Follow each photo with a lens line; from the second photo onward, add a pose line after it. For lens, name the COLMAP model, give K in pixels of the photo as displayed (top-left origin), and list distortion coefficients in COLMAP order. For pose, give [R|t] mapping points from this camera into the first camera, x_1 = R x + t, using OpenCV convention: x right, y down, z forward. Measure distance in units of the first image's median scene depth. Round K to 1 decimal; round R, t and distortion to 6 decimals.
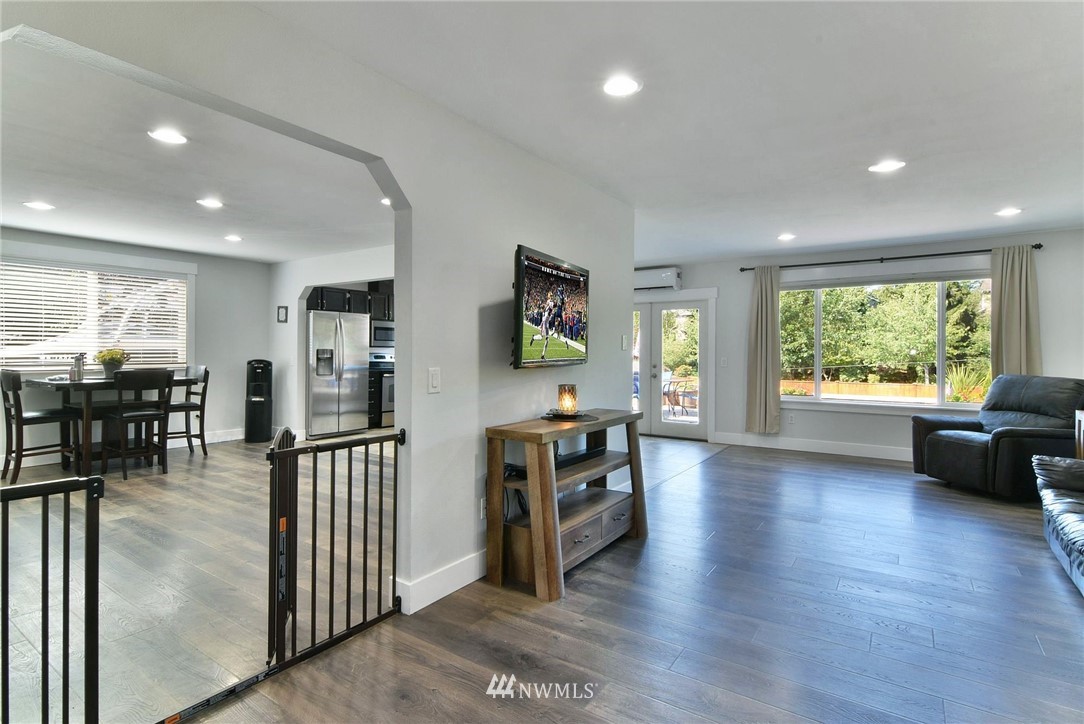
lens RADIAL K [[533.7, 0, 544.3], [0, 533.7, 351.2], [0, 0, 1]] dist [-0.000162, -0.001622]
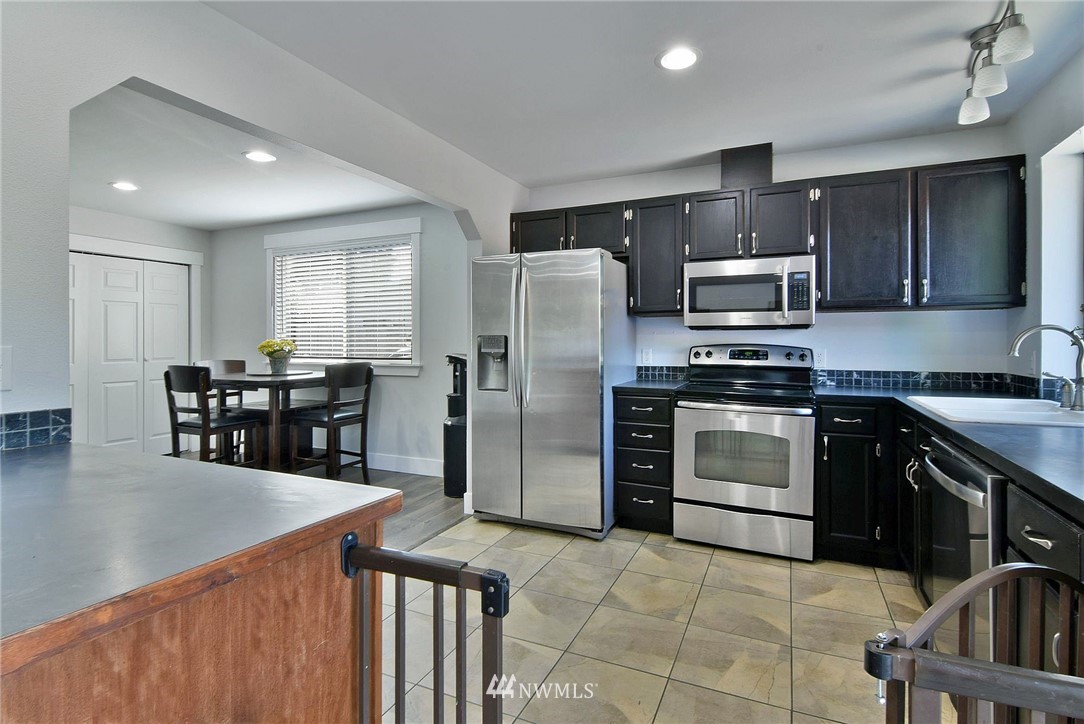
lens RADIAL K [[533.7, 0, 551.1], [0, 533.7, 340.3], [0, 0, 1]] dist [-0.000162, -0.001622]
pose [[0.170355, -0.000172, -0.985383, 0.064346], [0.001180, 0.999999, 0.000029, 0.000492], [0.985382, -0.001168, 0.170355, 0.944134]]
